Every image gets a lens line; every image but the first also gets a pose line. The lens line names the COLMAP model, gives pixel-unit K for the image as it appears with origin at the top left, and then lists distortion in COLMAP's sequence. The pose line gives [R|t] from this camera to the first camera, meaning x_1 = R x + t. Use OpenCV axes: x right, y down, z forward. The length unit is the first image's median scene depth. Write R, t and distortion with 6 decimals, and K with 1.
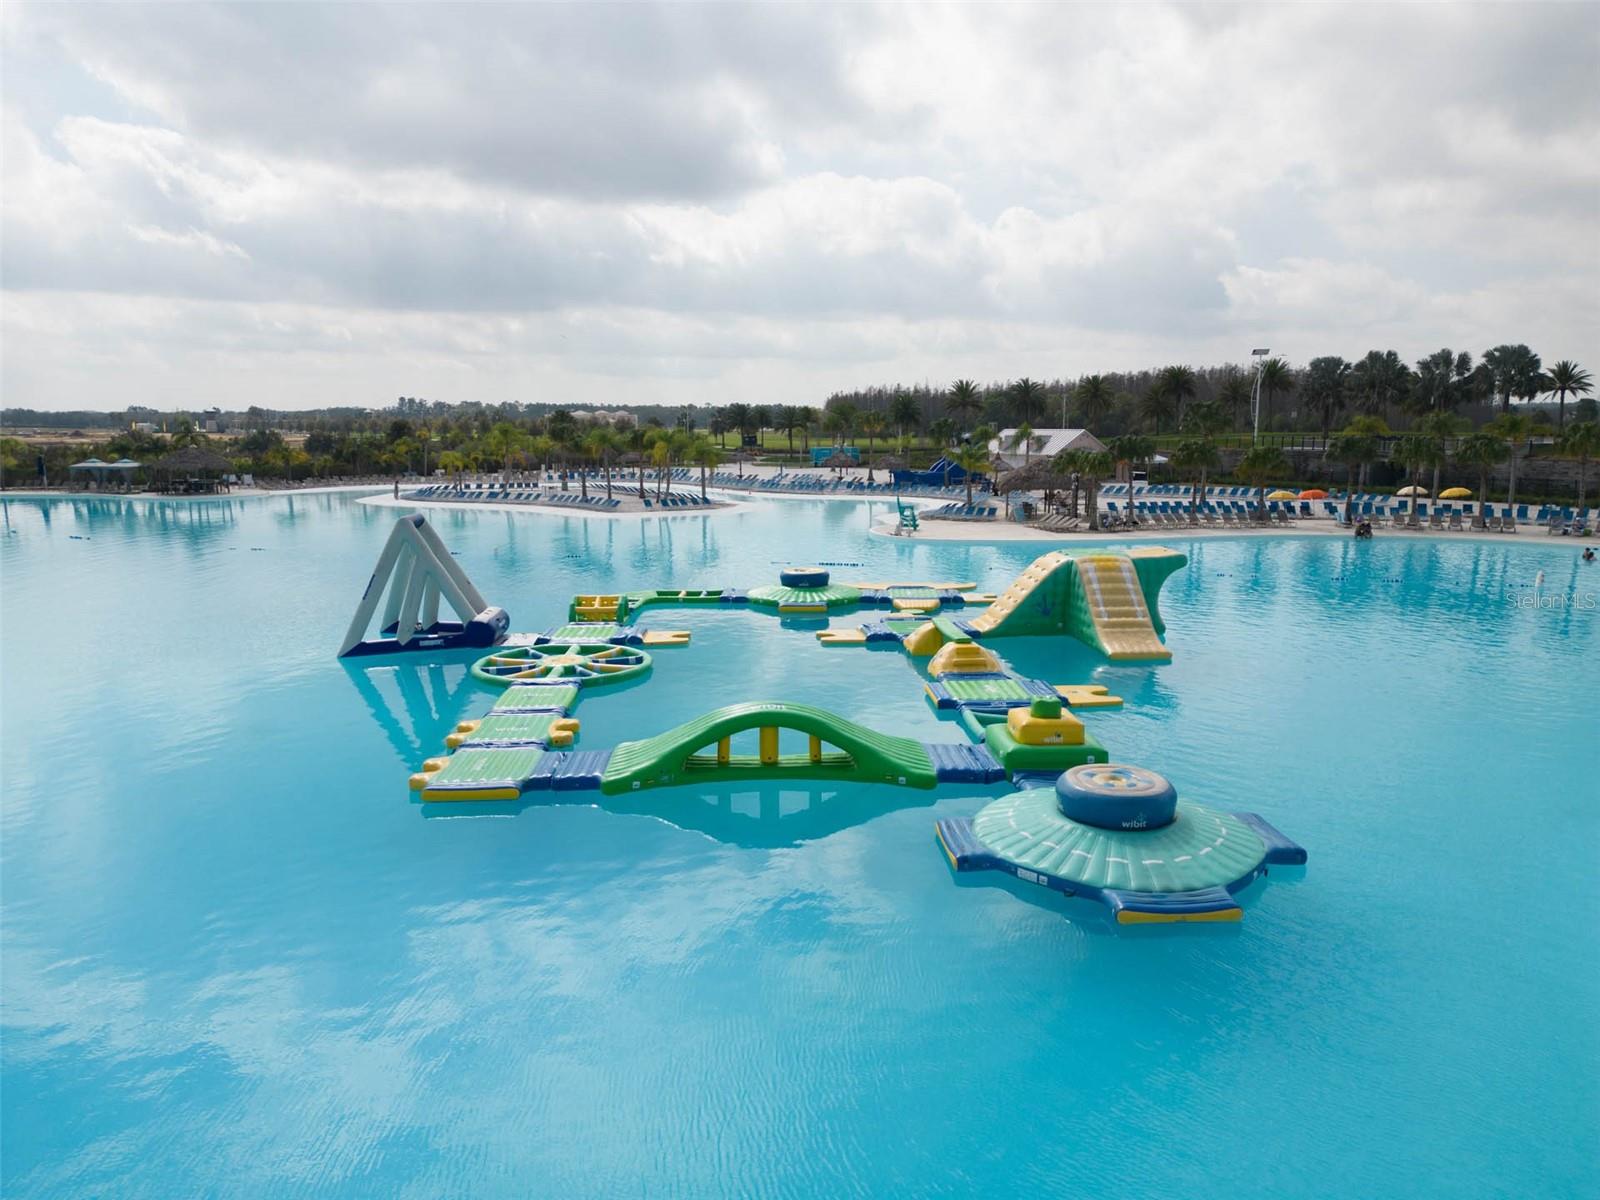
lens RADIAL K [[1106.5, 0, 800.0], [0, 1106.5, 600.0], [0, 0, 1]] dist [-0.000890, -0.059946]
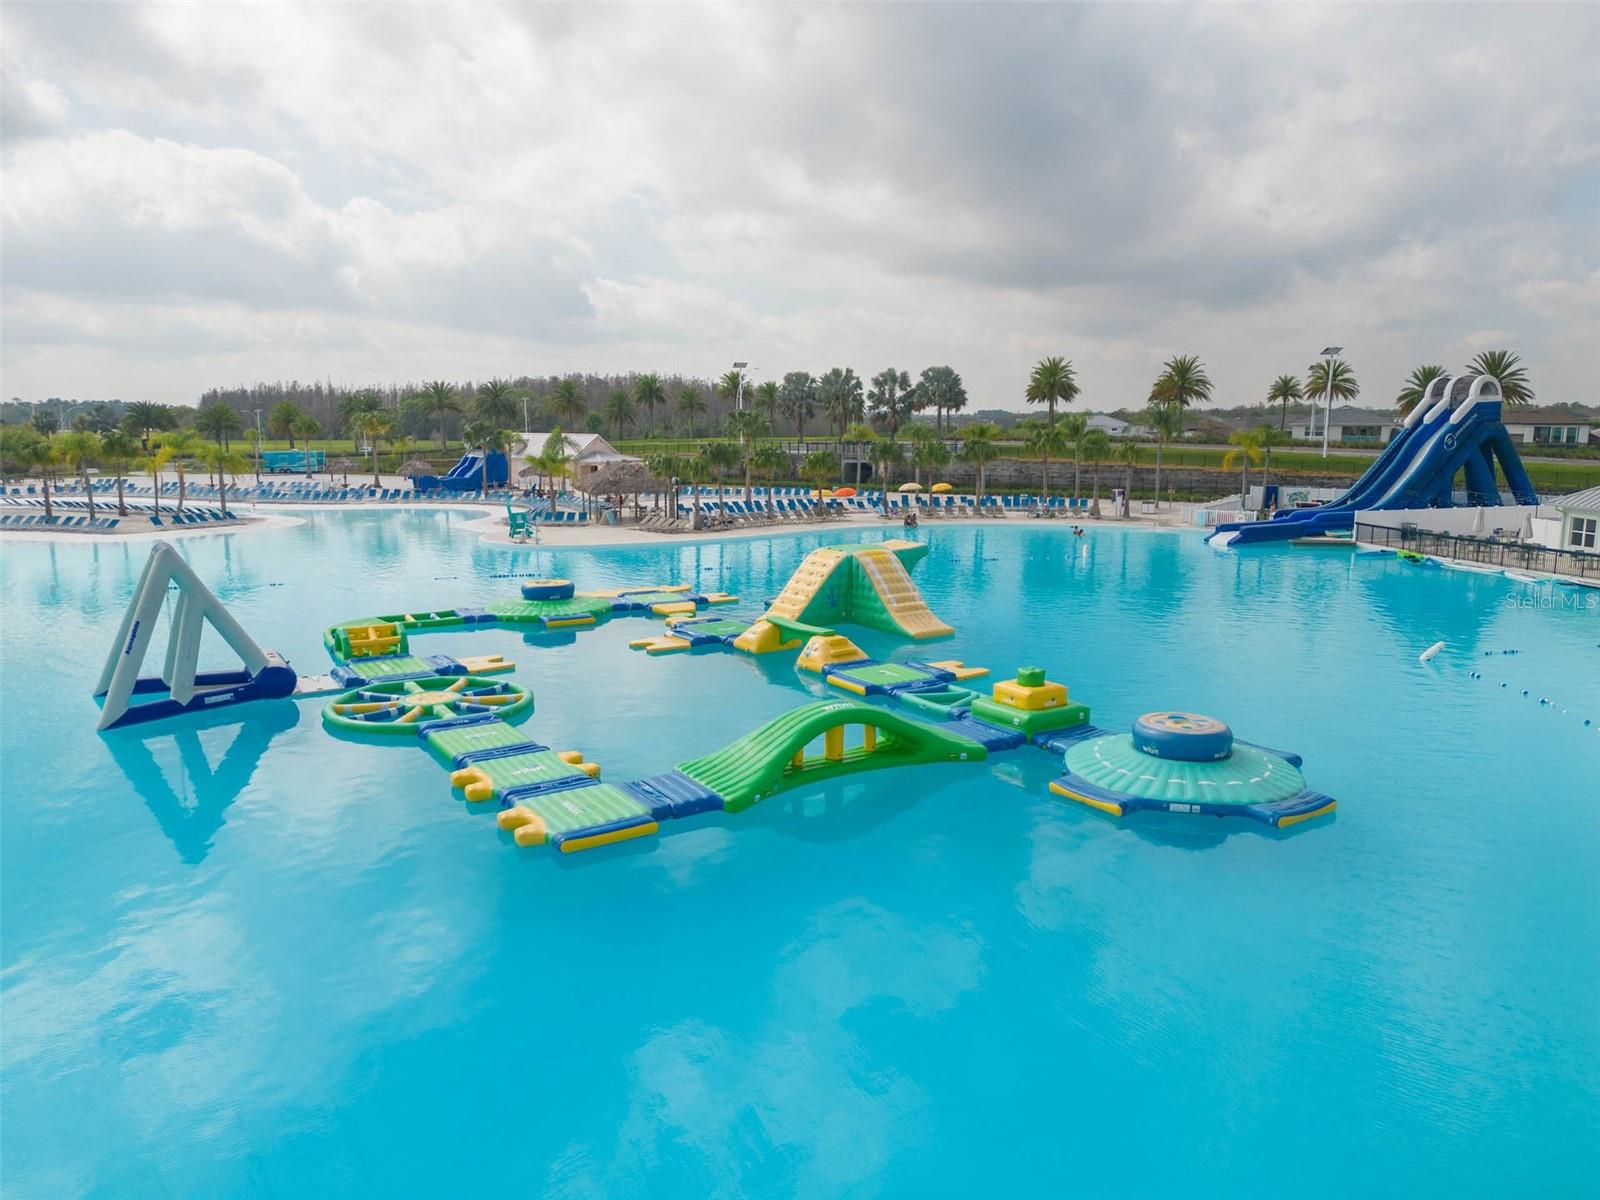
lens RADIAL K [[1118.1, 0, 800.0], [0, 1118.1, 600.0], [0, 0, 1]] dist [-0.008503, -0.006087]
pose [[0.835013, -0.074216, 0.545203, -0.169130], [0.076071, 0.996918, 0.019198, -0.006724], [-0.544947, 0.025444, 0.838084, 0.032932]]
